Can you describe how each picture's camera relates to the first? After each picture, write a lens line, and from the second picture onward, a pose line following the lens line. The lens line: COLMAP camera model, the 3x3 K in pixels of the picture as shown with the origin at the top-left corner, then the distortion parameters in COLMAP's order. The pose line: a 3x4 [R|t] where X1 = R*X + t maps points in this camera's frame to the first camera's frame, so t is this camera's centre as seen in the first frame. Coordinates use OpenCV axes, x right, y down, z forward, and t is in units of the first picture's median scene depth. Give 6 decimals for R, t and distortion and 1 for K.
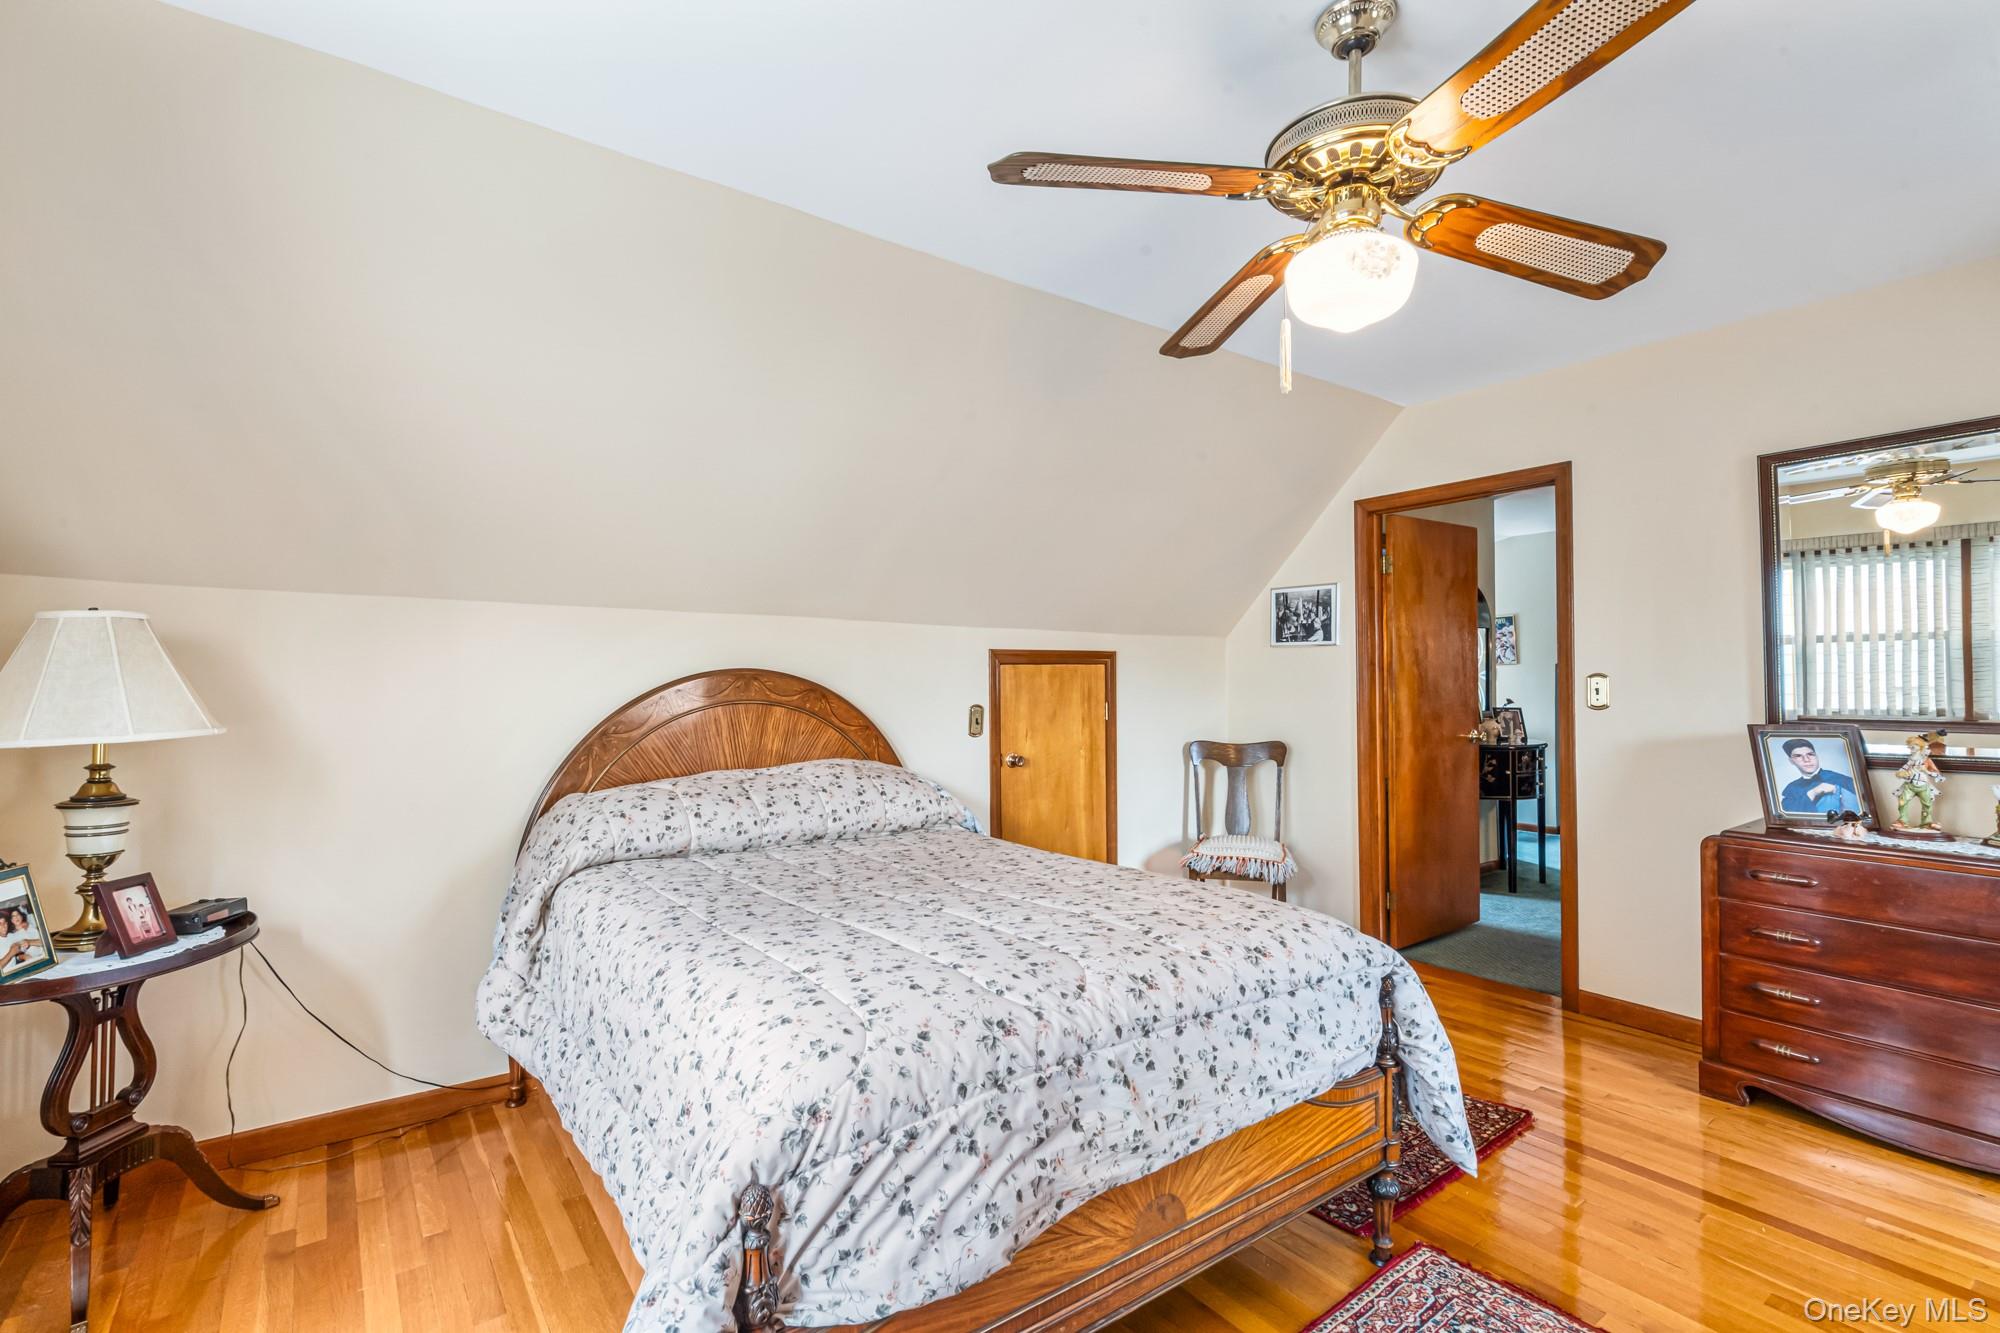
lens RADIAL K [[913.3, 0, 989.0], [0, 913.3, 667.2], [0, 0, 1]] dist [-0.004282, 0.001644]
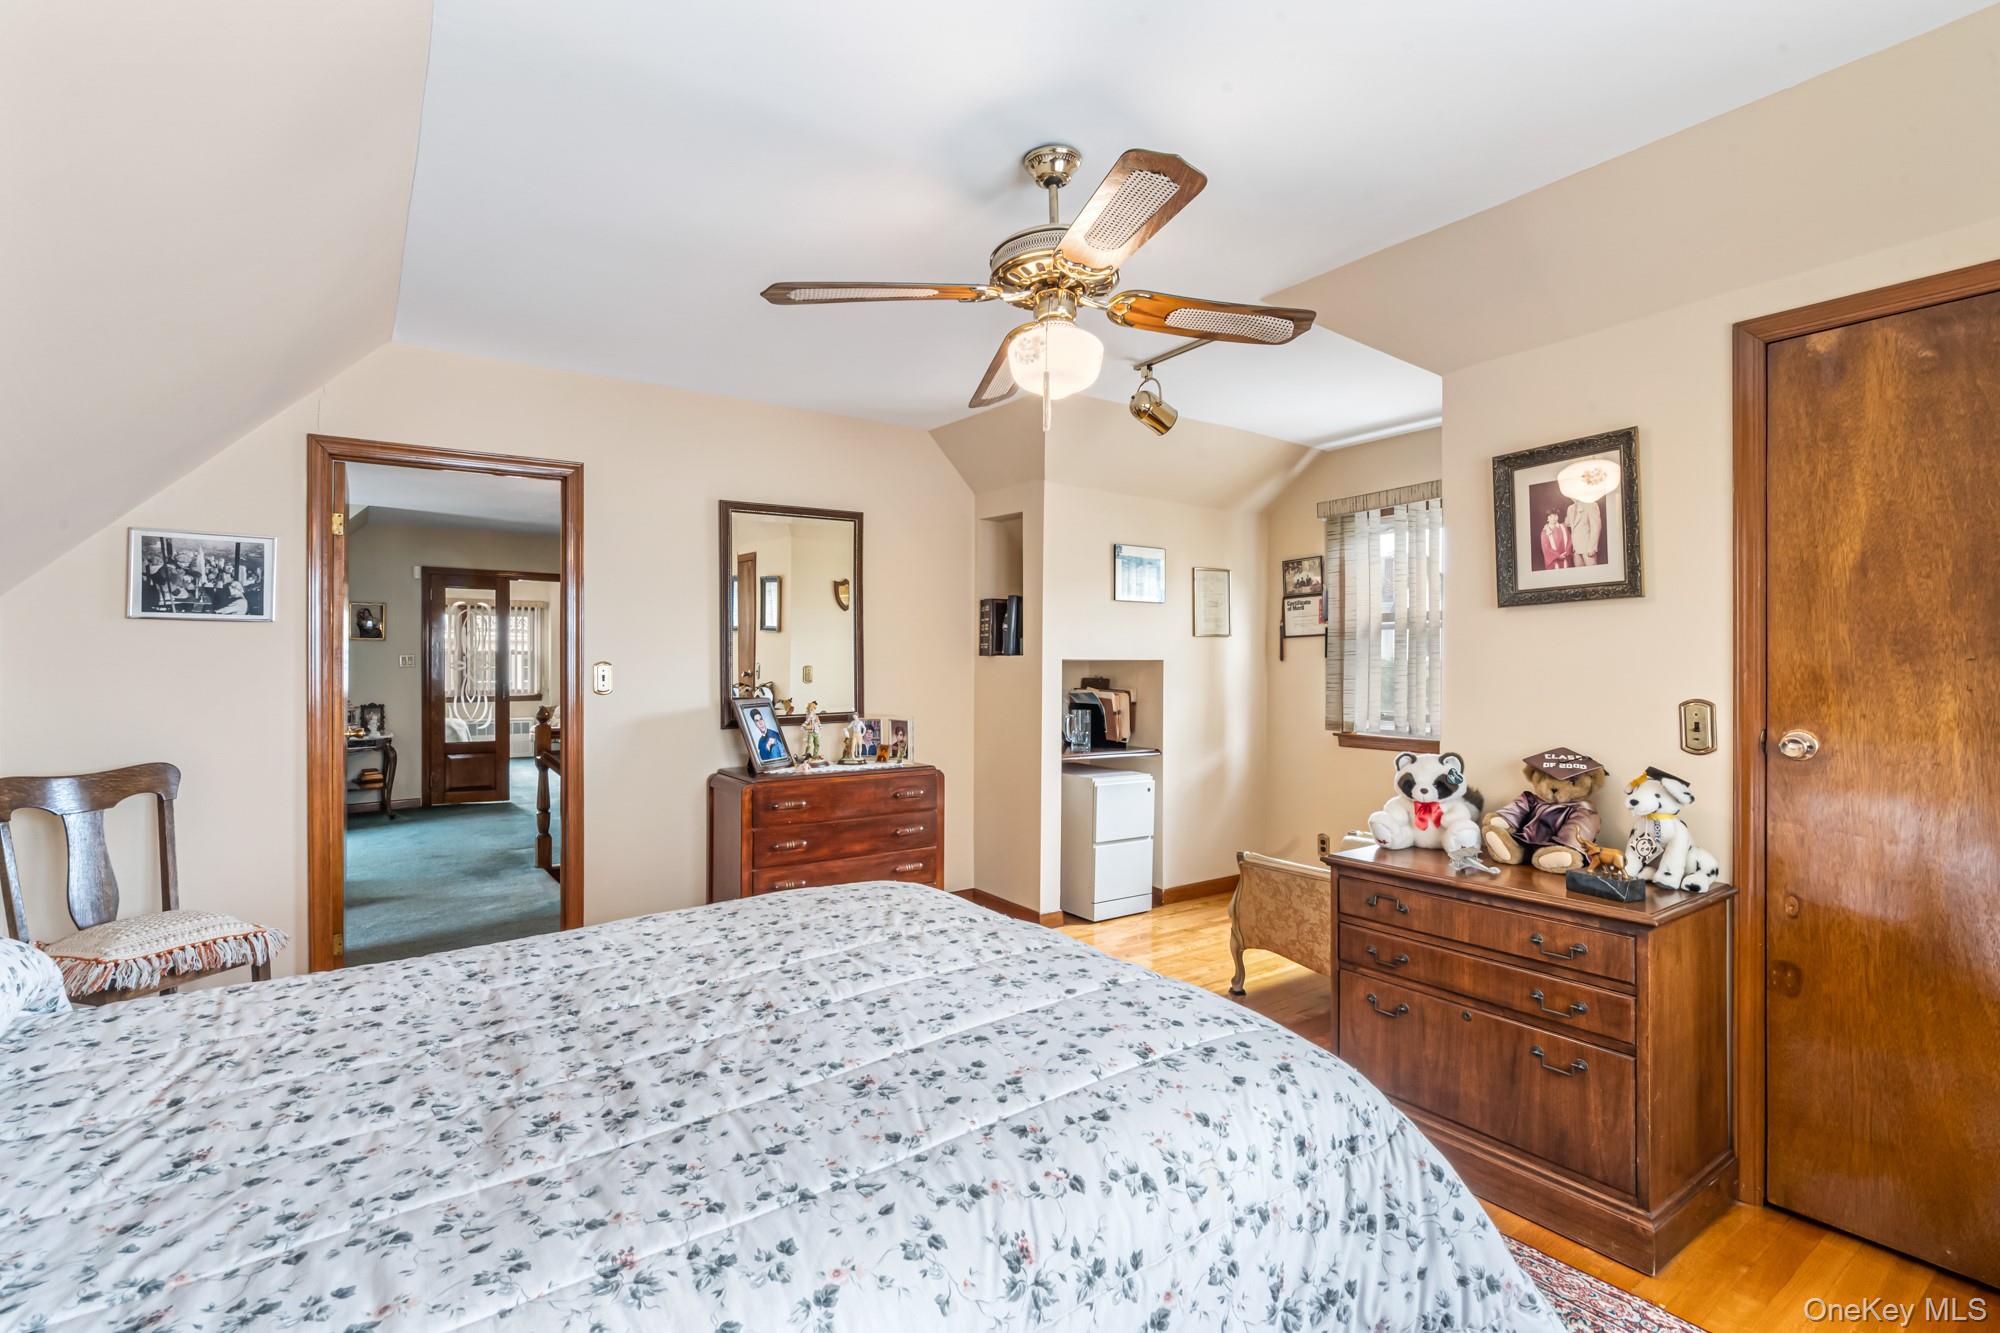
lens RADIAL K [[913.3, 0, 990.2], [0, 913.3, 662.4], [0, 0, 1]] dist [-0.004282, 0.001644]
pose [[0.007442, 0.004207, 0.999963, -0.429924], [-0.010805, 0.999933, -0.004127, 0.006813], [-0.999914, -0.010774, 0.007487, 0.508768]]
